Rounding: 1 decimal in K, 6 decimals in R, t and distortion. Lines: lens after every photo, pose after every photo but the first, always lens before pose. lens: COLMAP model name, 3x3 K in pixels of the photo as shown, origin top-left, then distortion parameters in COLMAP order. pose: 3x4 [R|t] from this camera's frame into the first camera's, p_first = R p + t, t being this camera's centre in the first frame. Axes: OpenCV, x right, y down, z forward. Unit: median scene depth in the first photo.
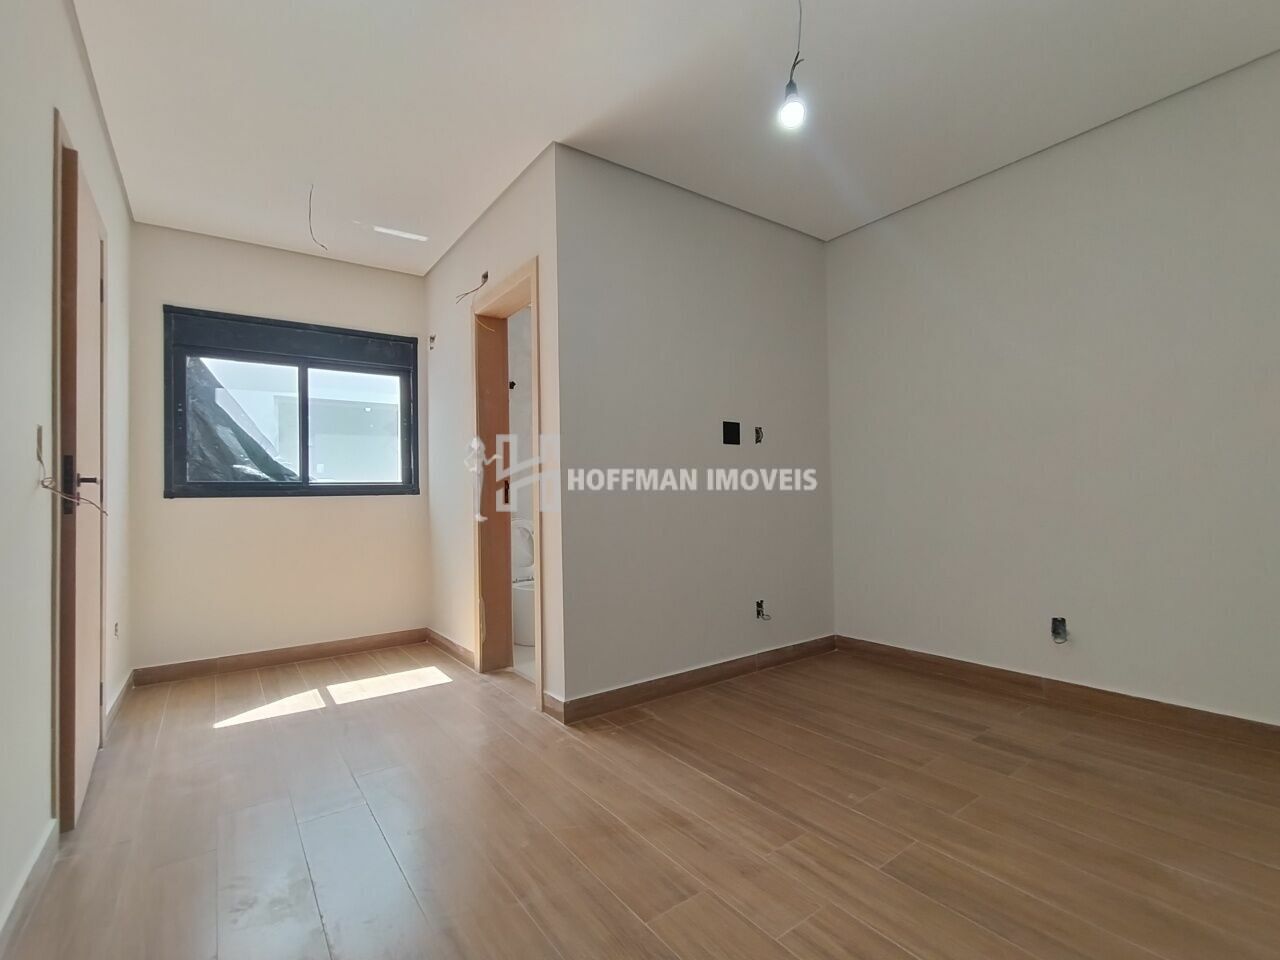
lens RADIAL K [[580.4, 0, 638.6], [0, 580.4, 484.3], [0, 0, 1]] dist [-0.002276, -0.000158]
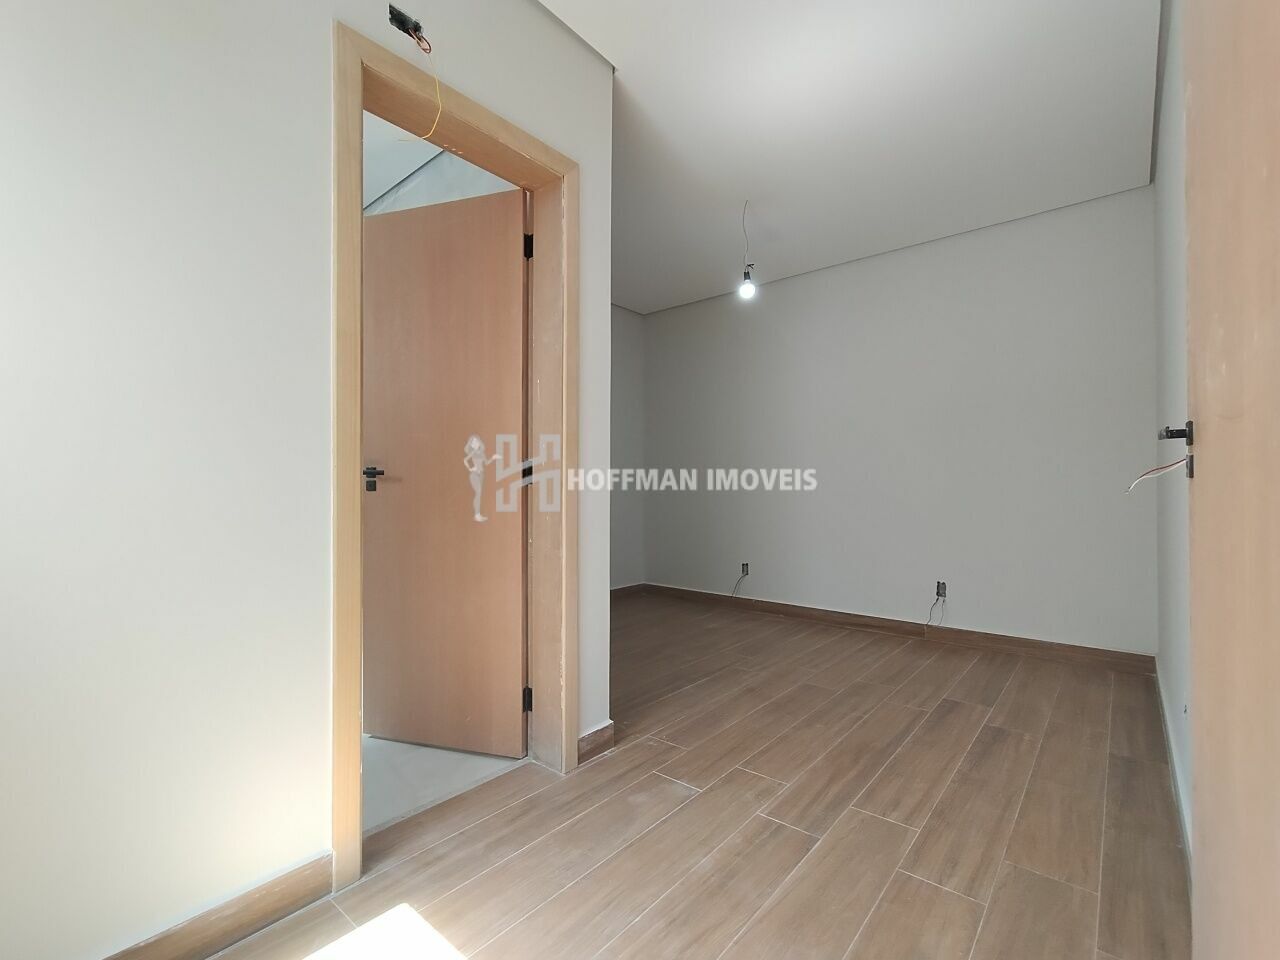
lens RADIAL K [[580.4, 0, 638.6], [0, 580.4, 484.3], [0, 0, 1]] dist [-0.002276, -0.000158]
pose [[-0.233402, 0.021645, 0.972139, -1.451697], [-0.014185, 0.999570, -0.025662, 0.062899], [-0.972277, -0.019779, -0.232994, 1.722409]]
